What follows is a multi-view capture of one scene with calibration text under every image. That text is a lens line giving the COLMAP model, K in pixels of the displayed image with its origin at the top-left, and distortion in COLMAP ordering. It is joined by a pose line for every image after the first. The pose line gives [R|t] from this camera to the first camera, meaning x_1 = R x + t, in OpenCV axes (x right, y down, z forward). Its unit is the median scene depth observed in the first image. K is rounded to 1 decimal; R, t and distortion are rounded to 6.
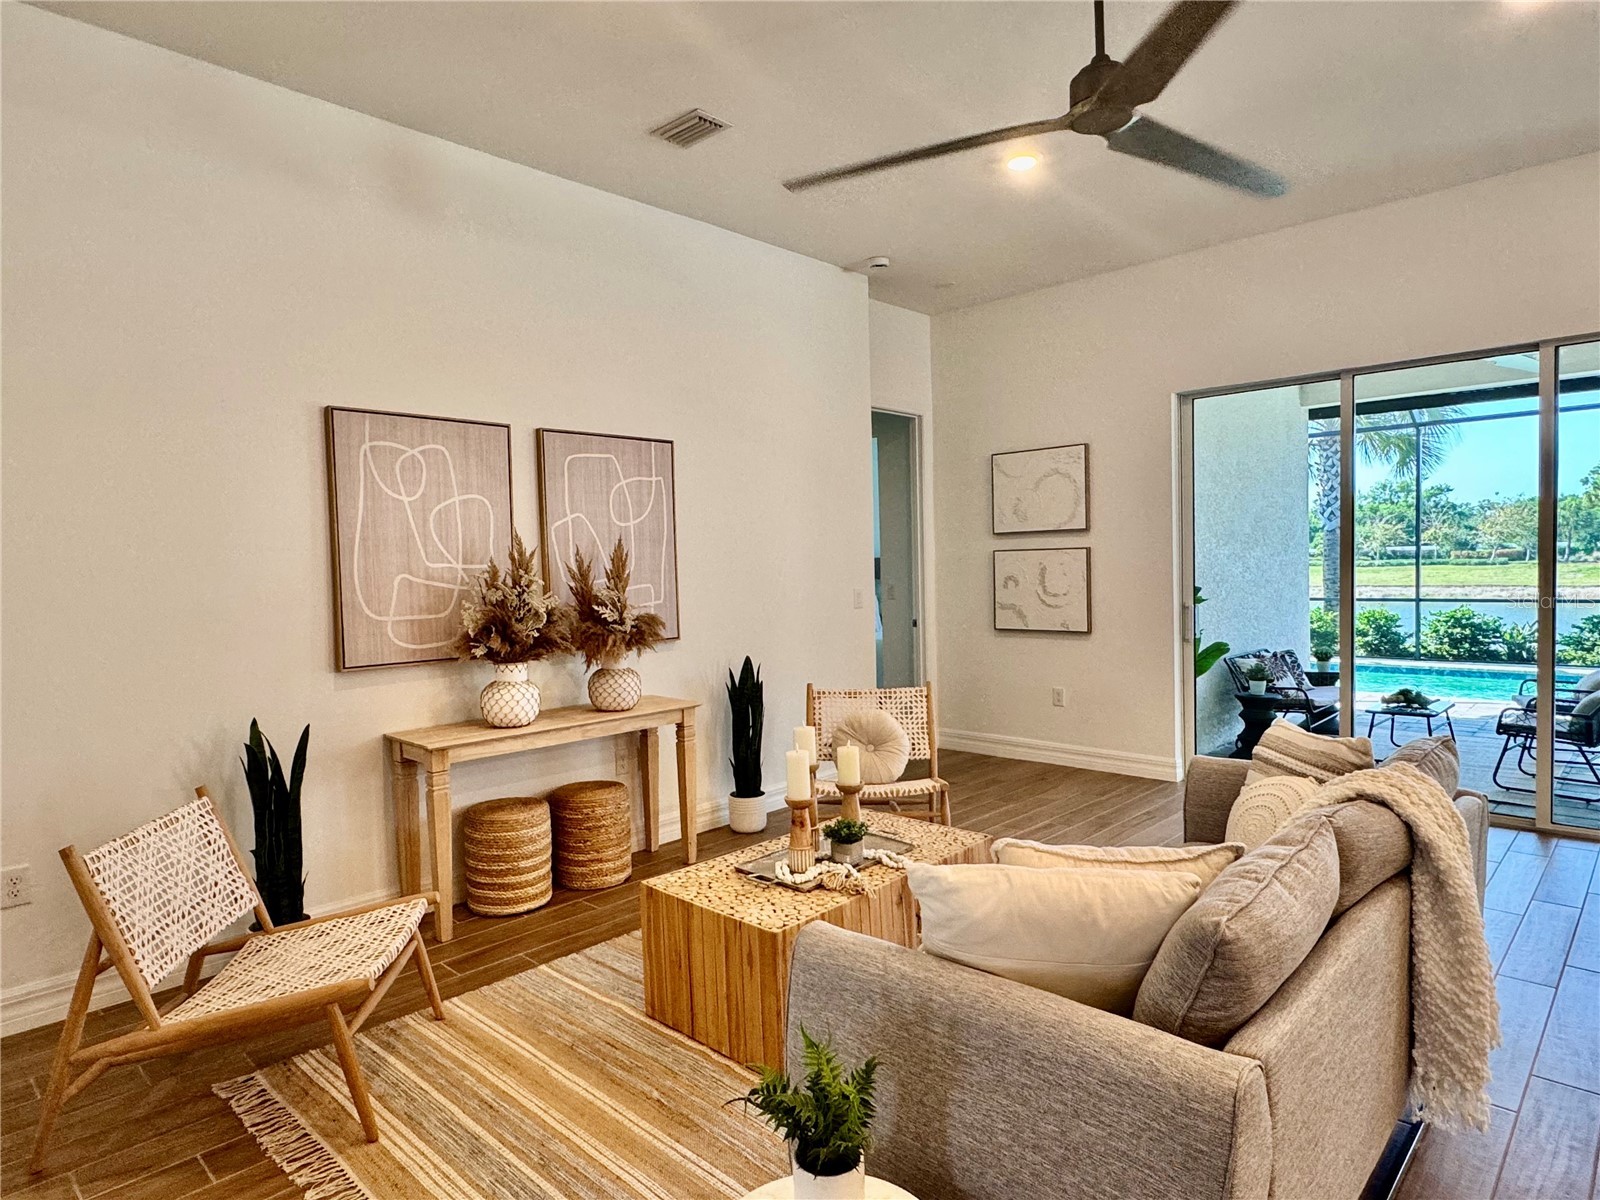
lens RADIAL K [[933.8, 0, 801.4], [0, 933.8, 597.3], [0, 0, 1]] dist [-0.002299, -0.000145]
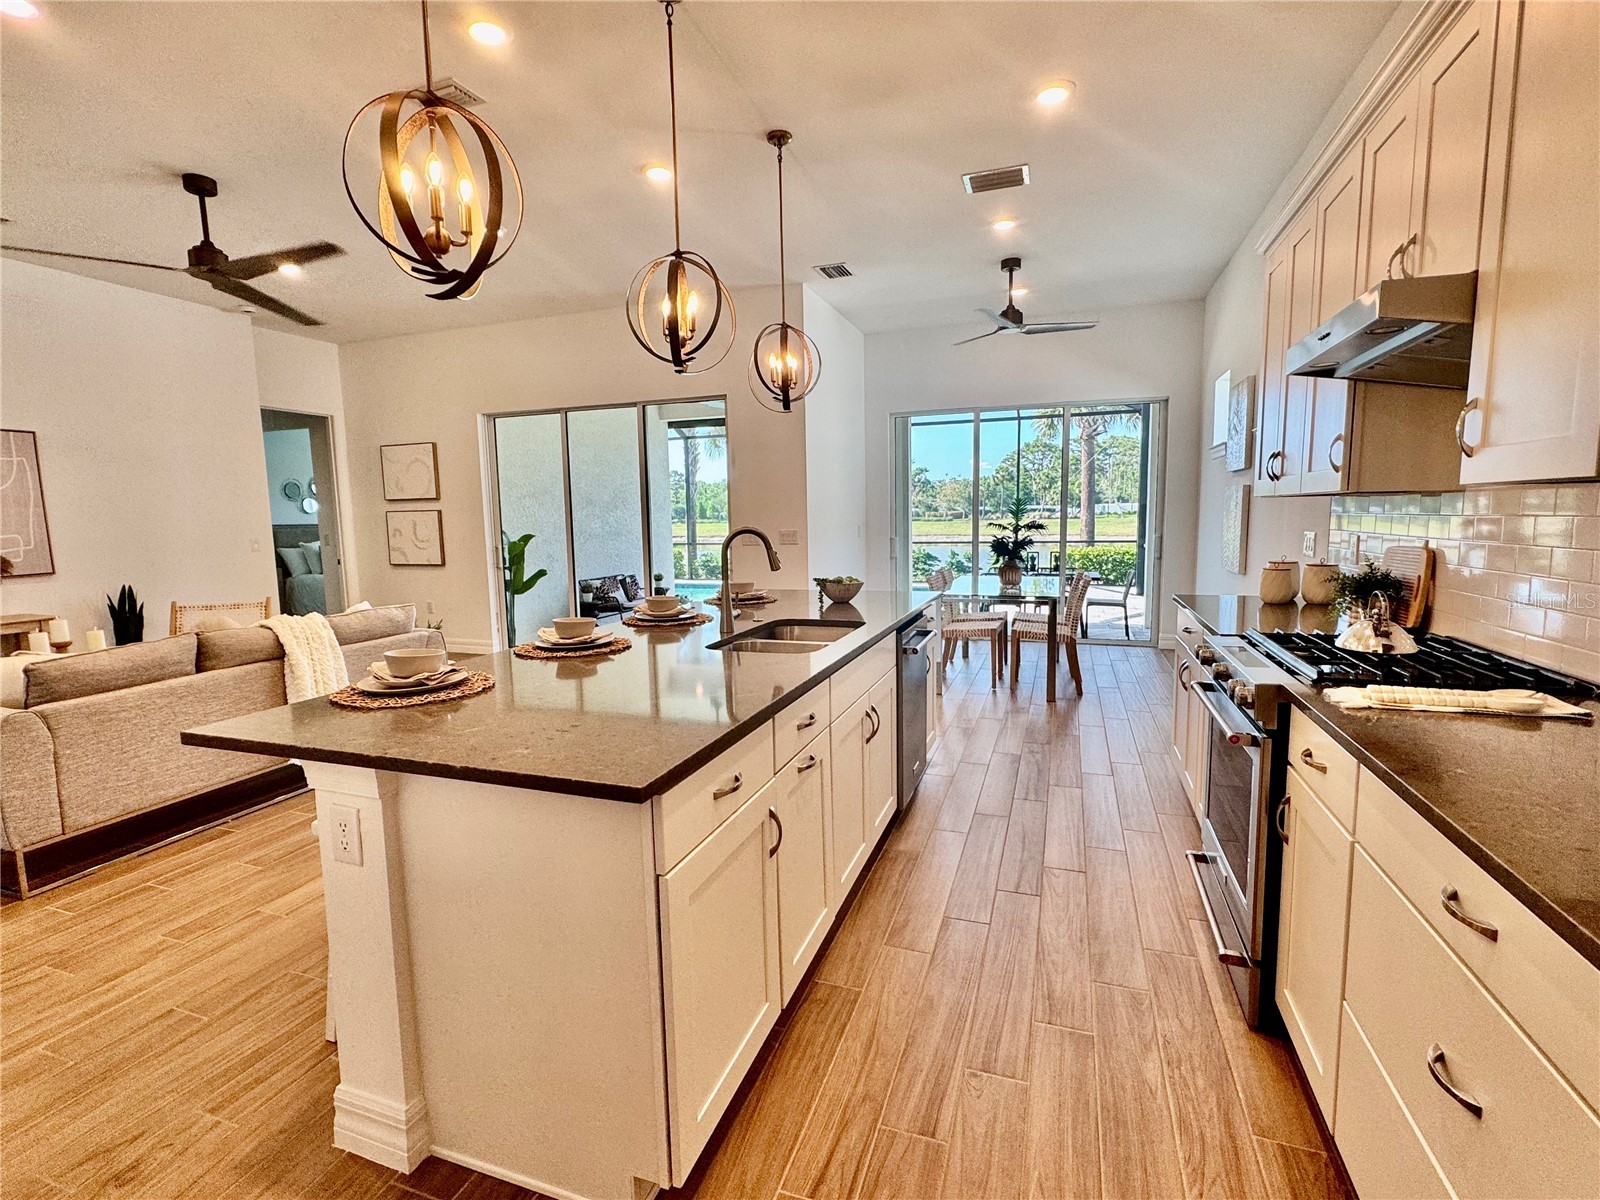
lens RADIAL K [[742.3, 0, 799.2], [0, 742.3, 598.9], [0, 0, 1]] dist [-0.000809, 0.000206]
pose [[0.914820, -0.039911, 0.401886, 0.334120], [0.011372, 0.997256, 0.073150, 0.009978], [-0.403703, -0.062349, 0.912763, -0.361492]]
